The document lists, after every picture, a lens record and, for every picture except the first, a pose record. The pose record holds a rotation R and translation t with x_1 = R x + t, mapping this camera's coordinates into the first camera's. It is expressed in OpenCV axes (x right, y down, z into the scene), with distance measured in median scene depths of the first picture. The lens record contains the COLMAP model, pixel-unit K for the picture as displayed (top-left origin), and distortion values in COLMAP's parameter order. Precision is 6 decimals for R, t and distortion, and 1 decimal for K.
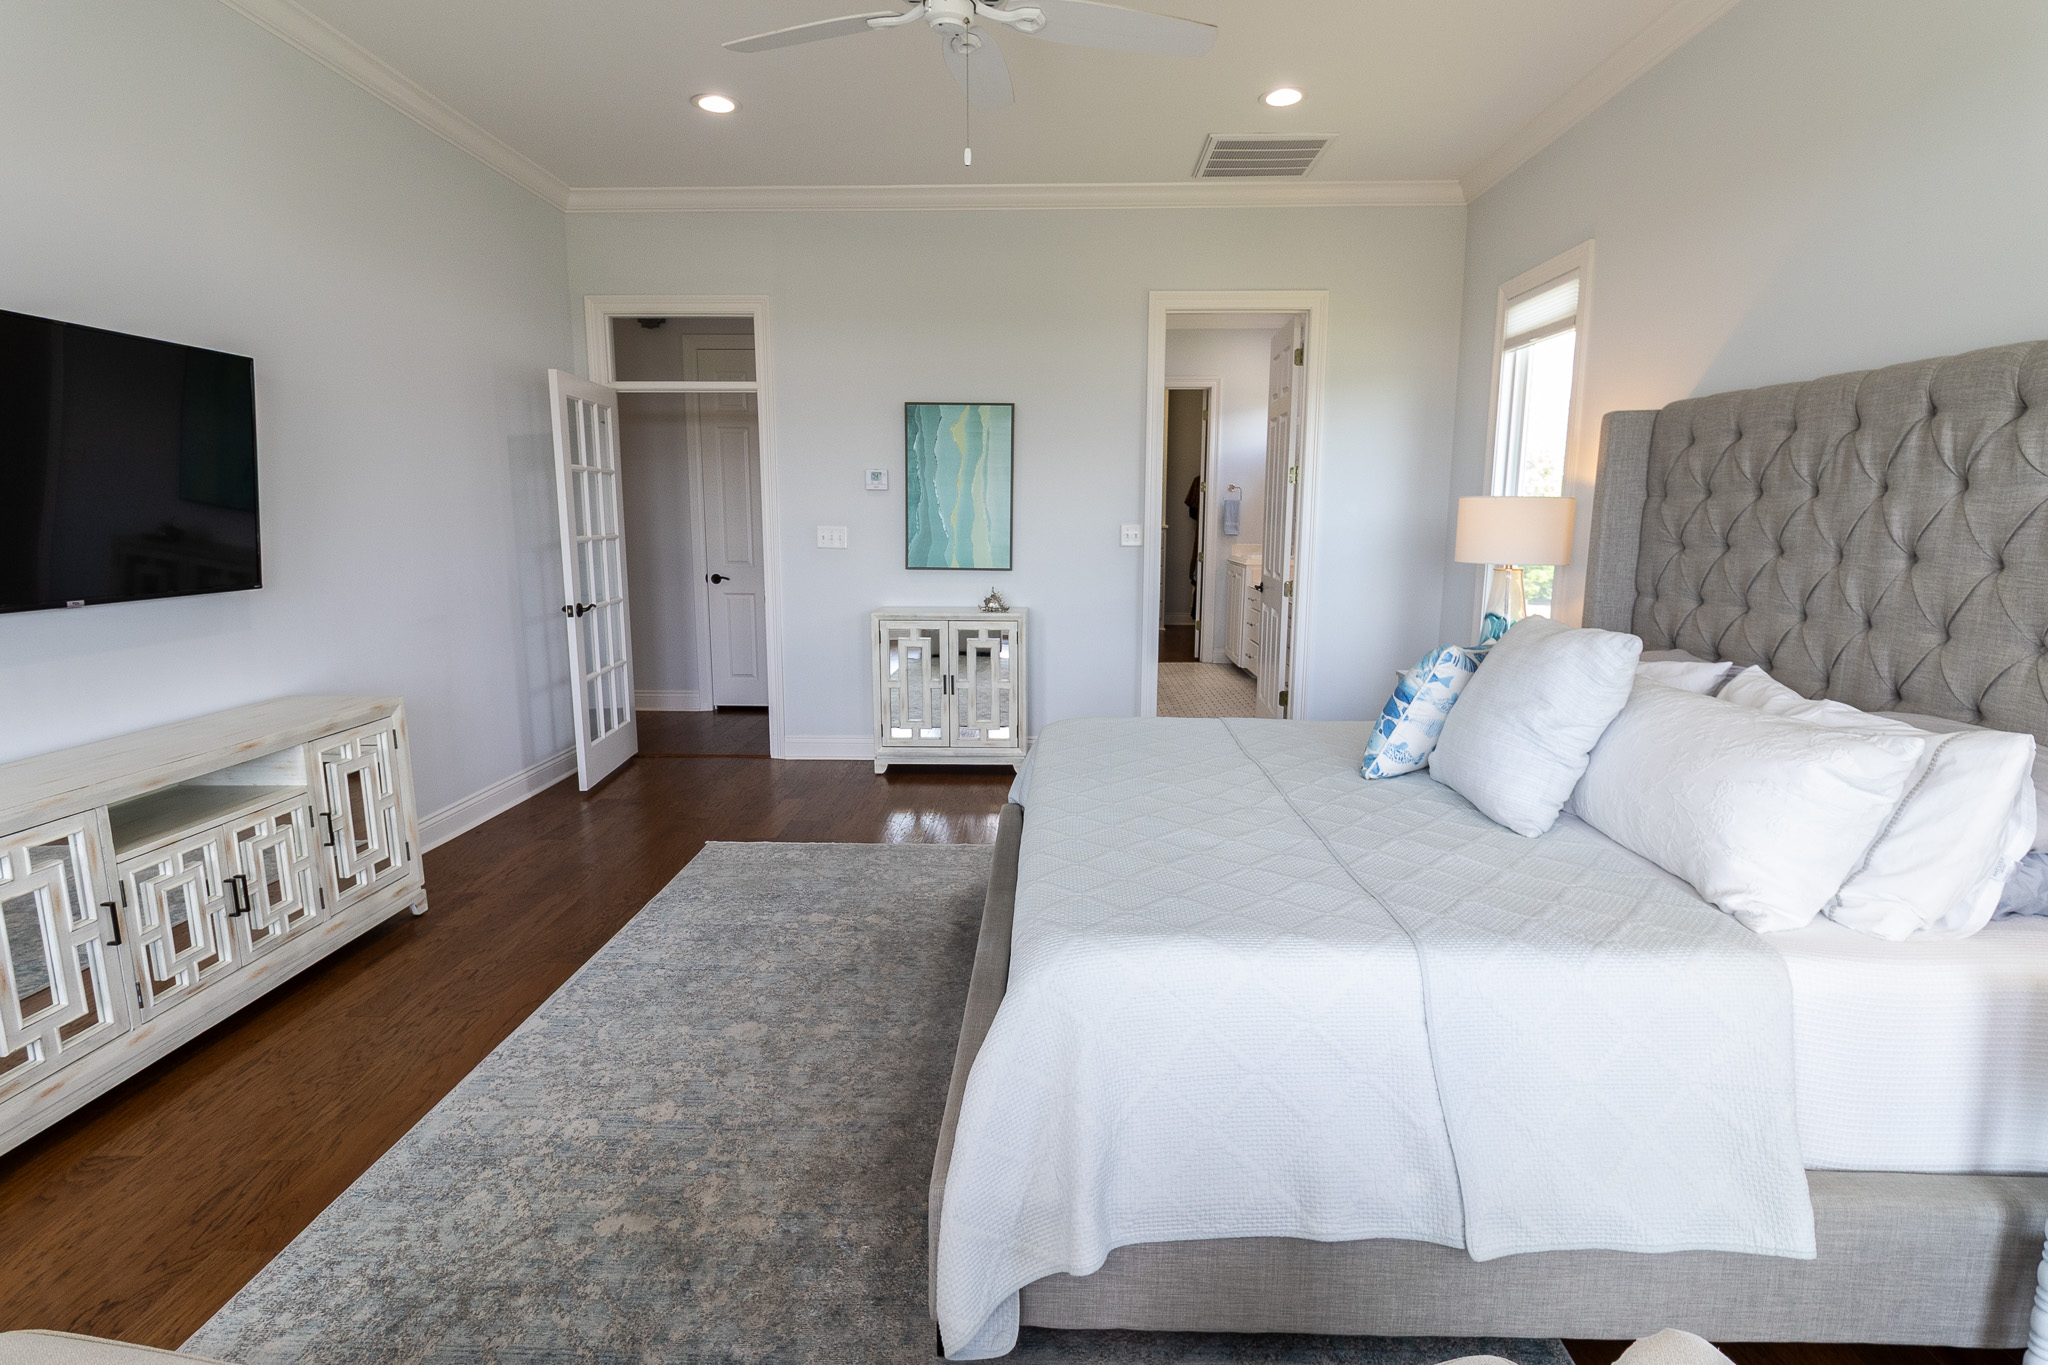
lens RADIAL K [[1021.3, 0, 1024.4], [0, 1021.3, 677.4], [0, 0, 1]] dist [0.005906, -0.004717]
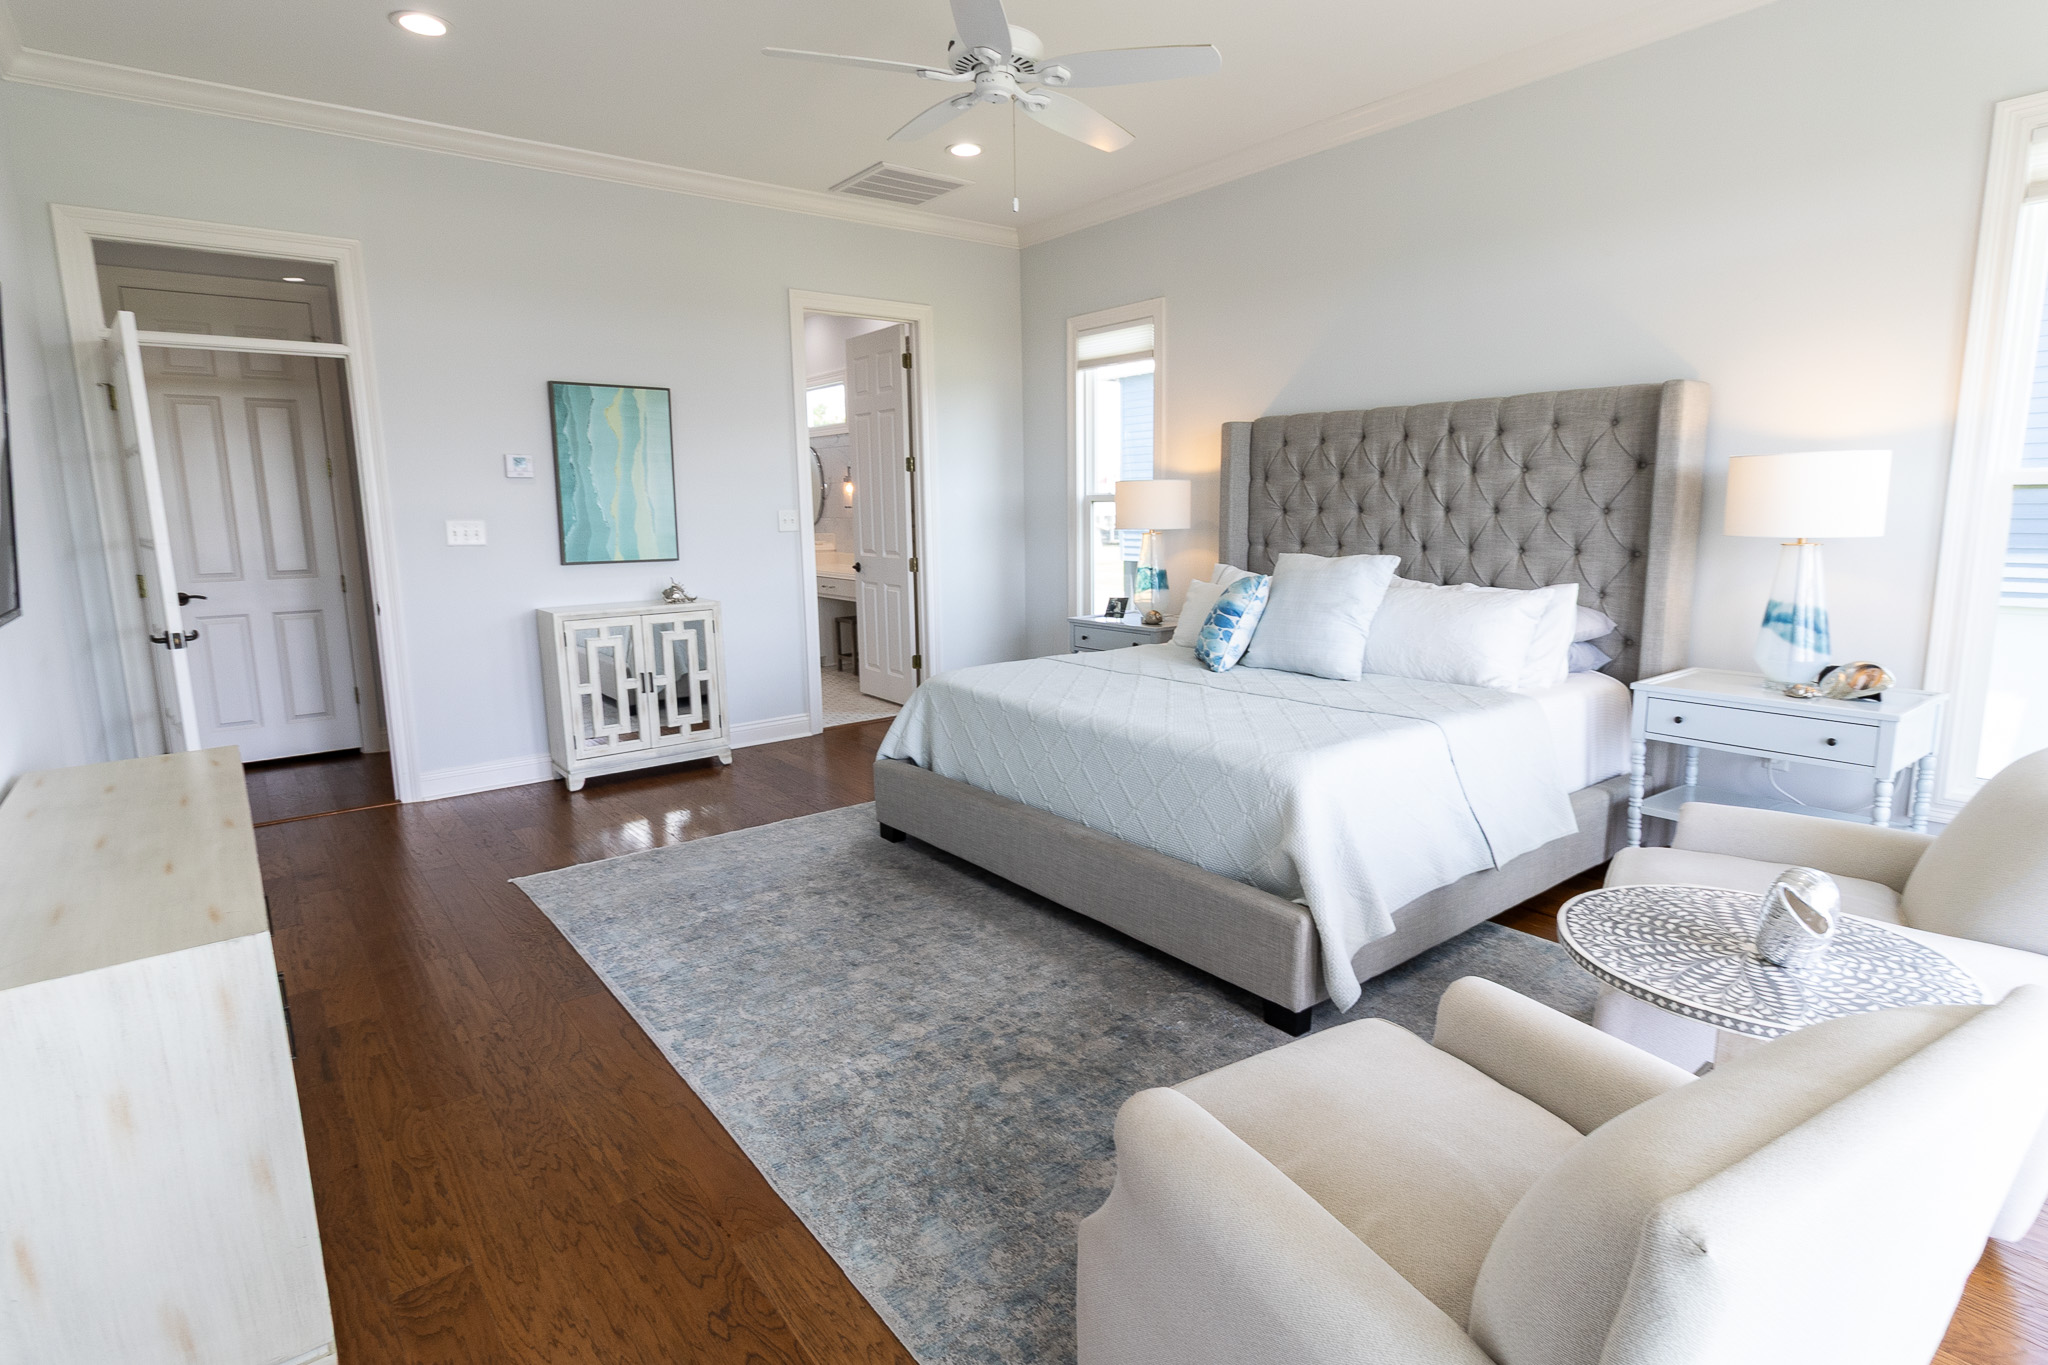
lens RADIAL K [[1021.3, 0, 1096.6], [0, 1021.3, 680.2], [0, 0, 1]] dist [0.005906, -0.004717]
pose [[0.754728, -0.129400, 0.643150, -0.566774], [0.123295, 0.990863, 0.054674, 0.006906], [-0.644348, 0.038033, 0.763786, 0.003947]]
